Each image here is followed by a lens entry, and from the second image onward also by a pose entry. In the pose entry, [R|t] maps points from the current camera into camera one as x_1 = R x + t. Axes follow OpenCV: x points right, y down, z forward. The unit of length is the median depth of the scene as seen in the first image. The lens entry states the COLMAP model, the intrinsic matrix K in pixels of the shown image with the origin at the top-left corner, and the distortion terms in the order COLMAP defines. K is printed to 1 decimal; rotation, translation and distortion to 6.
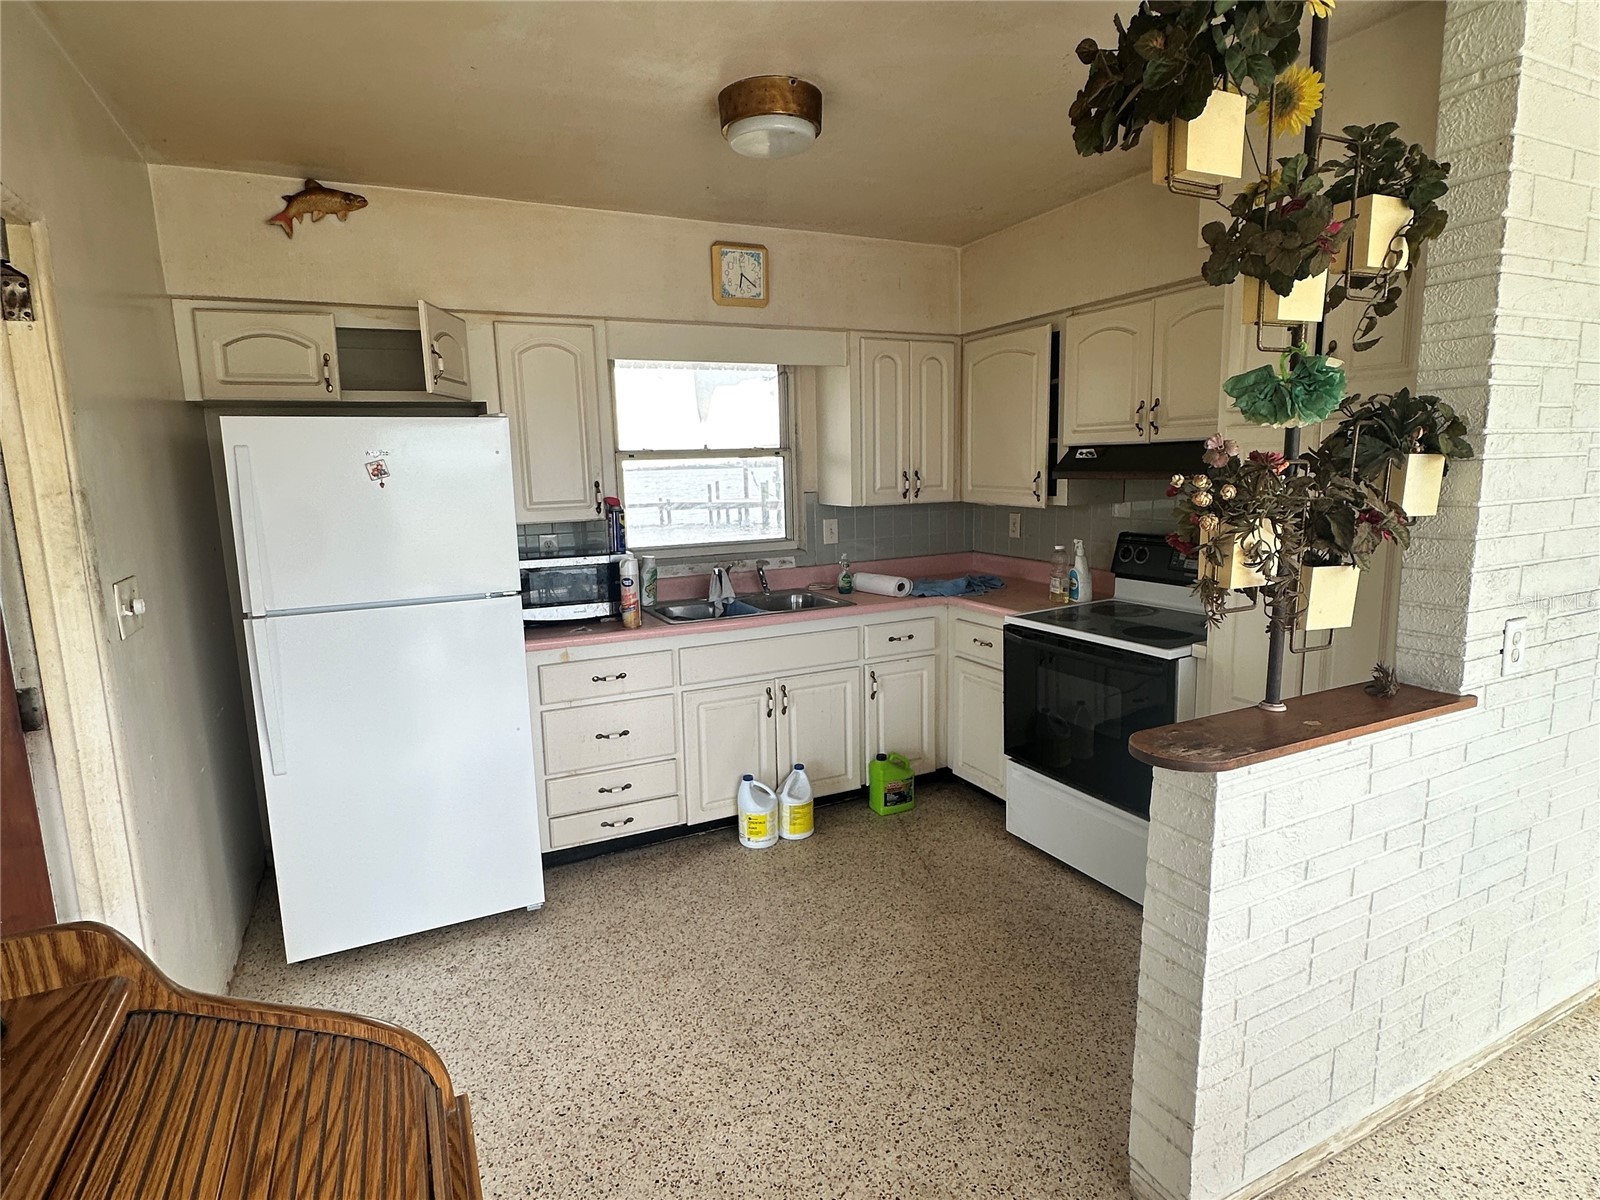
lens RADIAL K [[849.7, 0, 799.8], [0, 849.7, 597.5], [0, 0, 1]] dist [-0.000845, -0.000605]
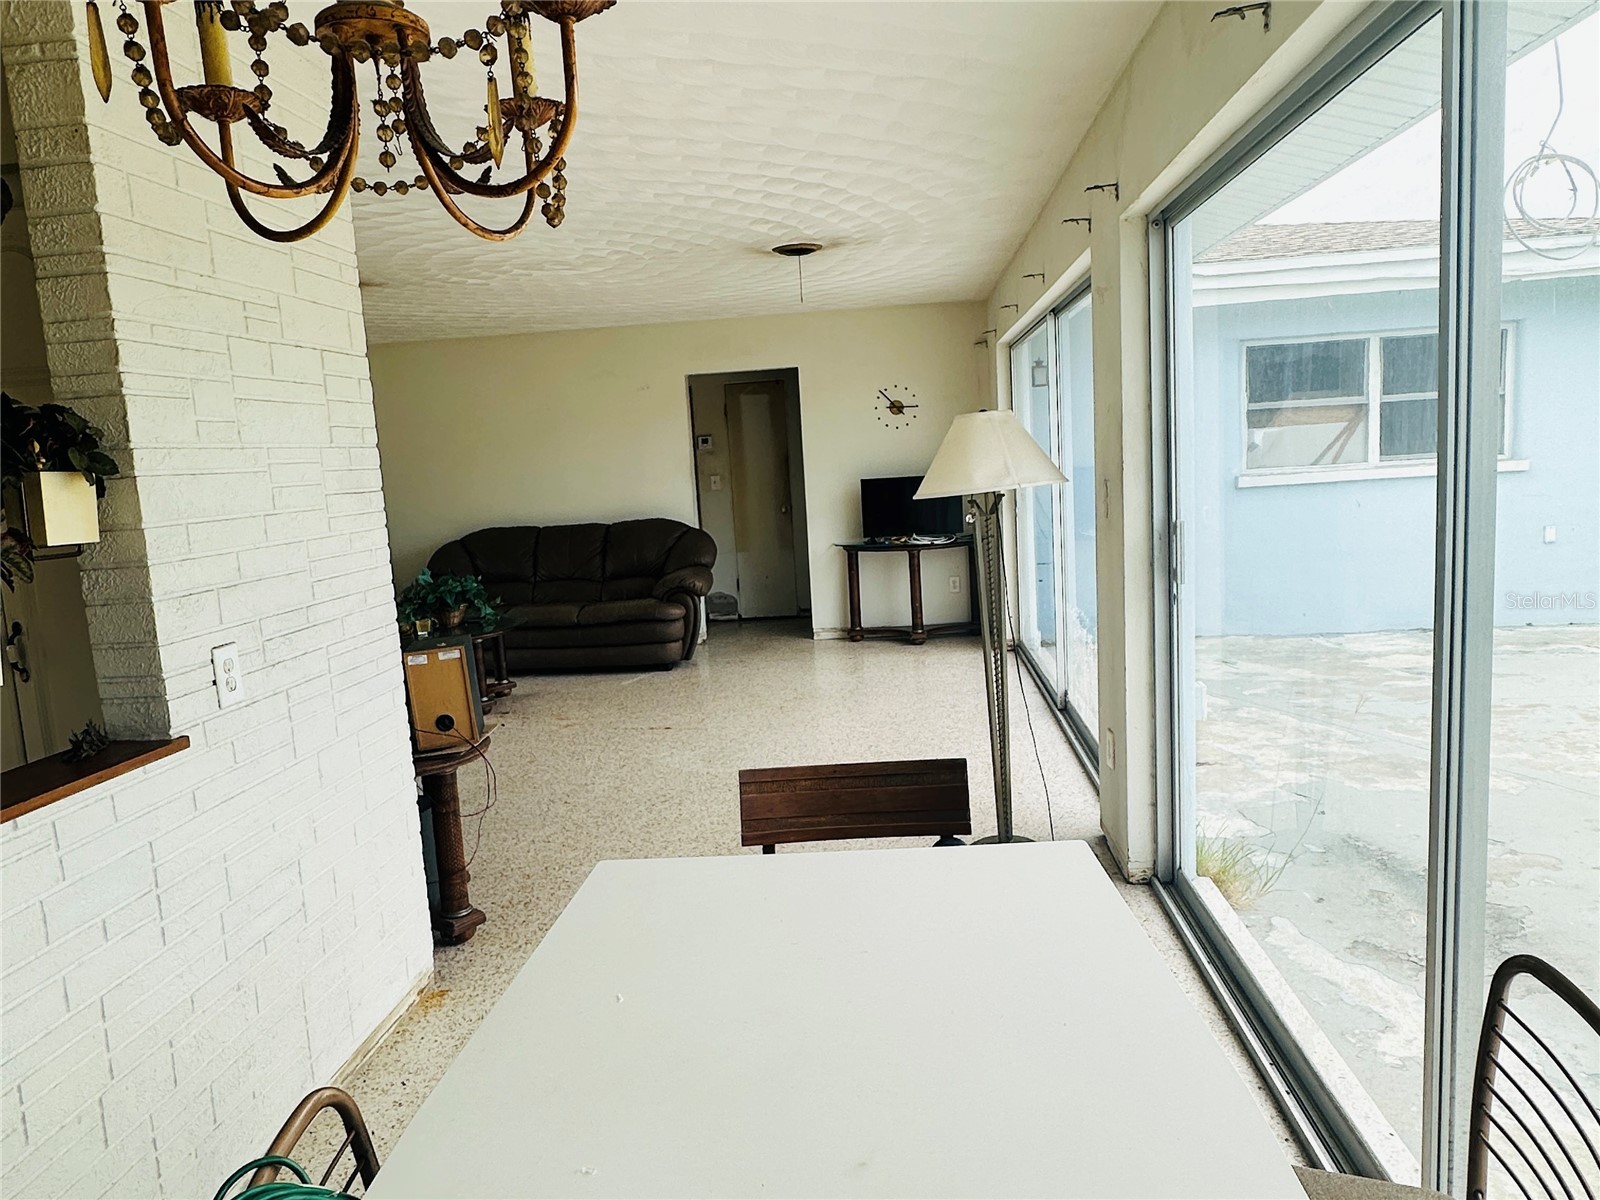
lens RADIAL K [[1100.9, 0, 800.0], [0, 1100.9, 600.0], [0, 0, 1]] dist [-0.000152, 0.000269]
pose [[0.516895, -0.118294, 0.847836, 0.083536], [0.177388, 0.983711, 0.029105, 0.029353], [-0.837468, 0.135352, 0.529459, -0.097486]]
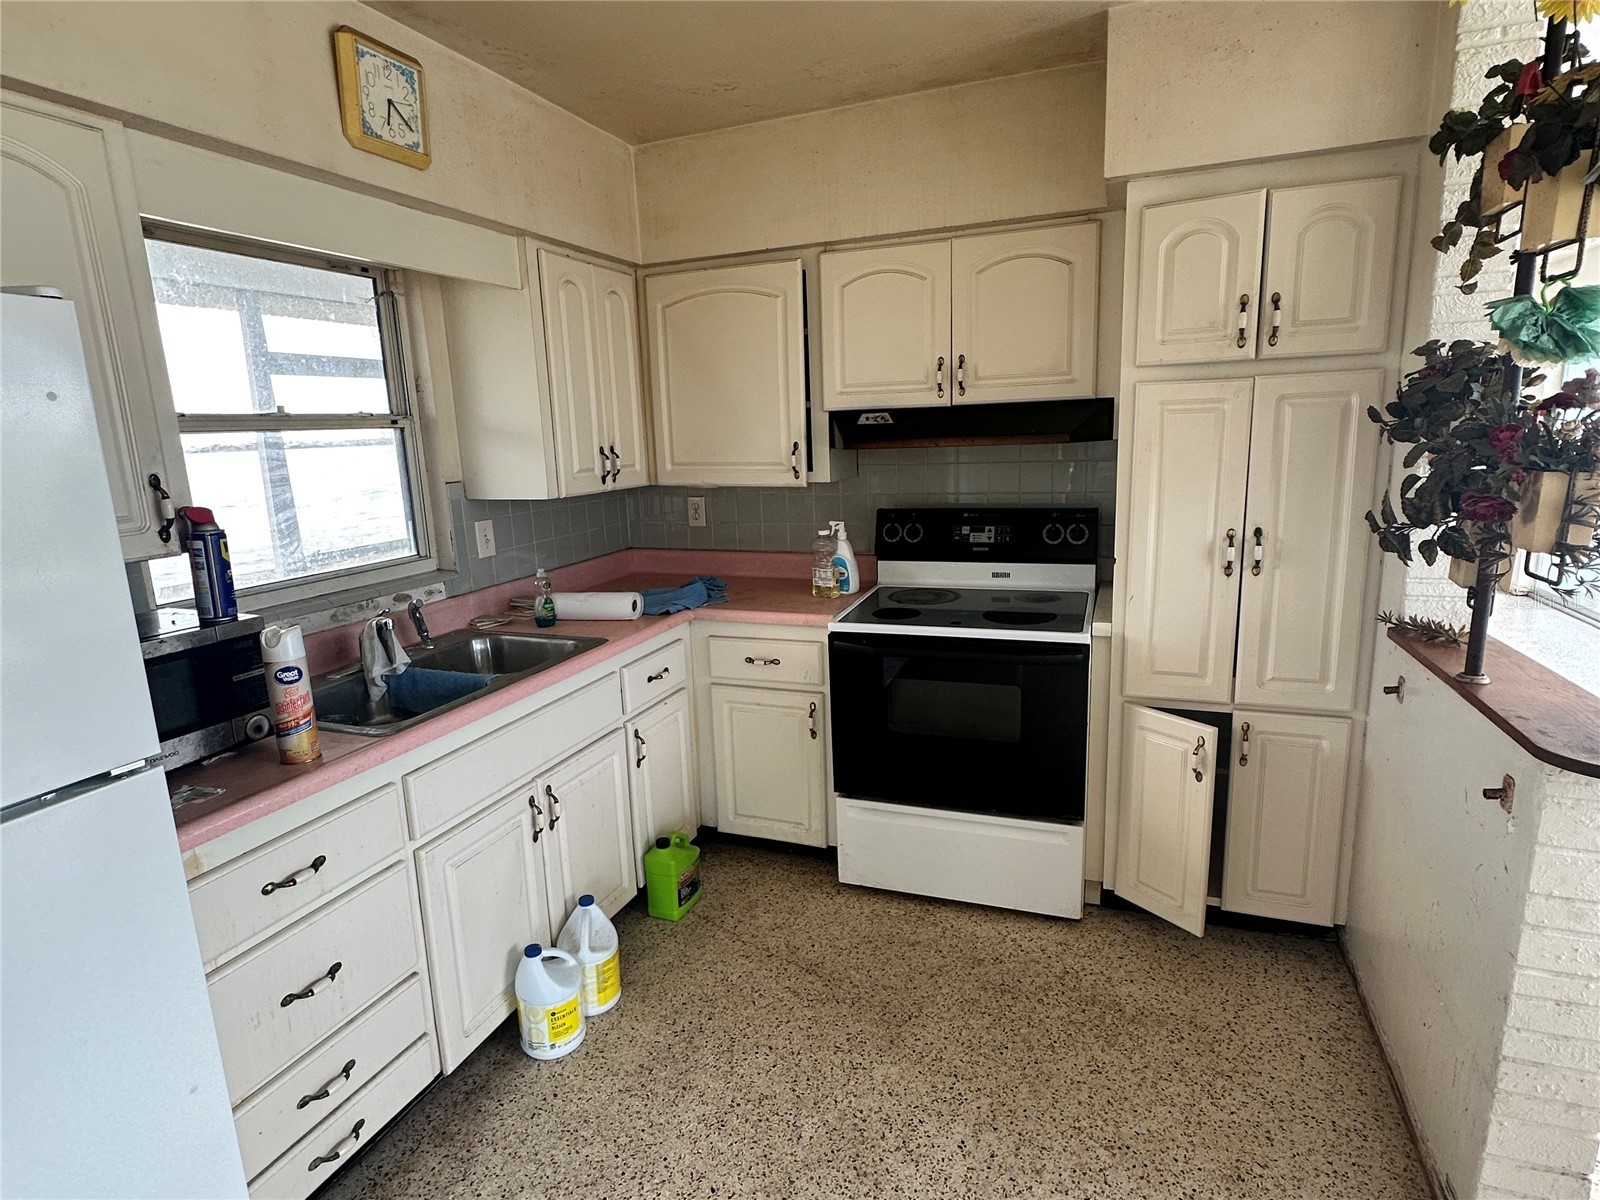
lens RADIAL K [[849.7, 0, 799.8], [0, 849.7, 597.5], [0, 0, 1]] dist [-0.000845, -0.000605]
pose [[0.734060, -0.136156, 0.665295, -0.292746], [0.124154, 0.990089, 0.065640, -0.055423], [-0.667639, 0.034415, 0.743689, 0.409673]]
